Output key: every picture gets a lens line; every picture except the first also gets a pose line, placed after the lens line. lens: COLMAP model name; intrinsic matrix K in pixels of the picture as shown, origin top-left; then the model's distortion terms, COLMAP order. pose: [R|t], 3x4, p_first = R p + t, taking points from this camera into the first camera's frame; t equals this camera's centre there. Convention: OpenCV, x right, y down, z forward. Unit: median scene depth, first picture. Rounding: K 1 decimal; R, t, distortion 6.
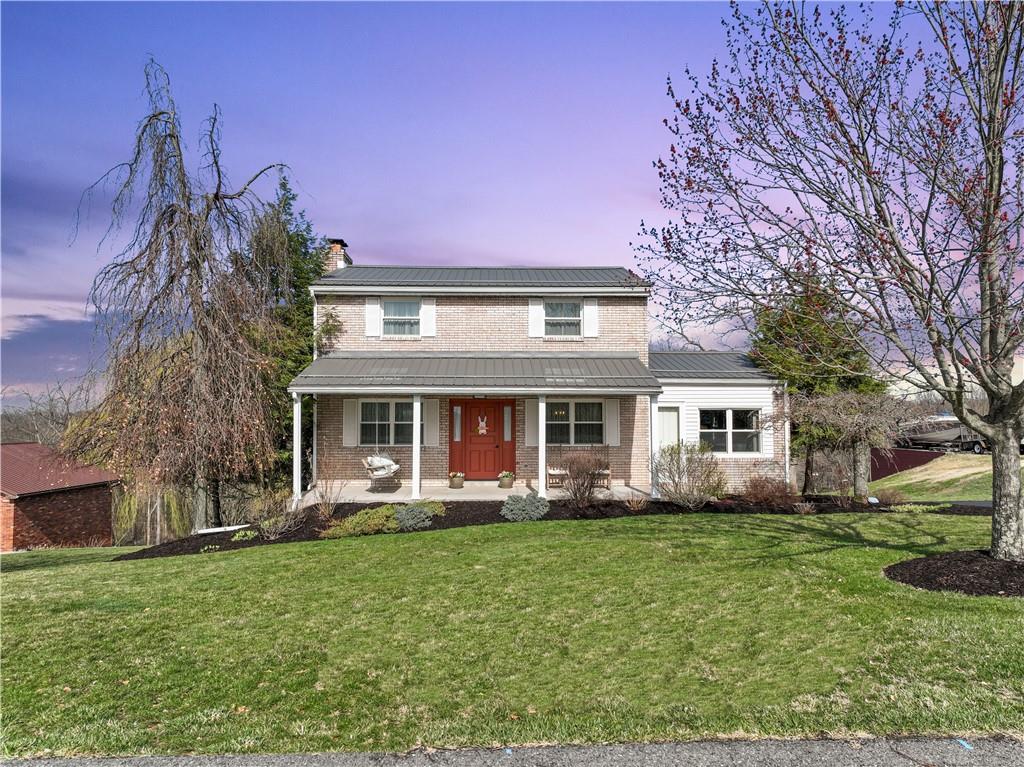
lens RADIAL K [[708.9, 0, 512.0], [0, 708.9, 383.5], [0, 0, 1]] dist [-0.001170, -0.000250]
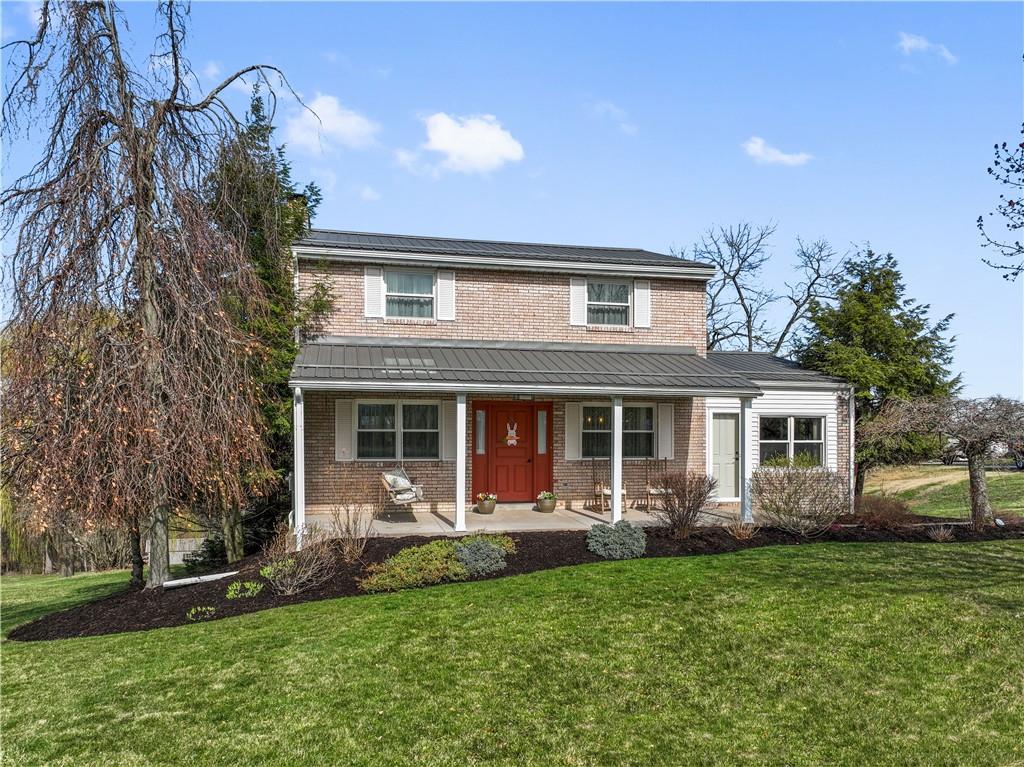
lens RADIAL K [[723.7, 0, 510.4], [0, 723.7, 426.9], [0, 0, 1]] dist [0.002647, 0.001229]
pose [[0.983387, 0.005247, 0.181448, -0.192132], [-0.013881, 0.998829, 0.046345, 0.012908], [-0.180992, -0.048094, 0.982308, 0.198994]]
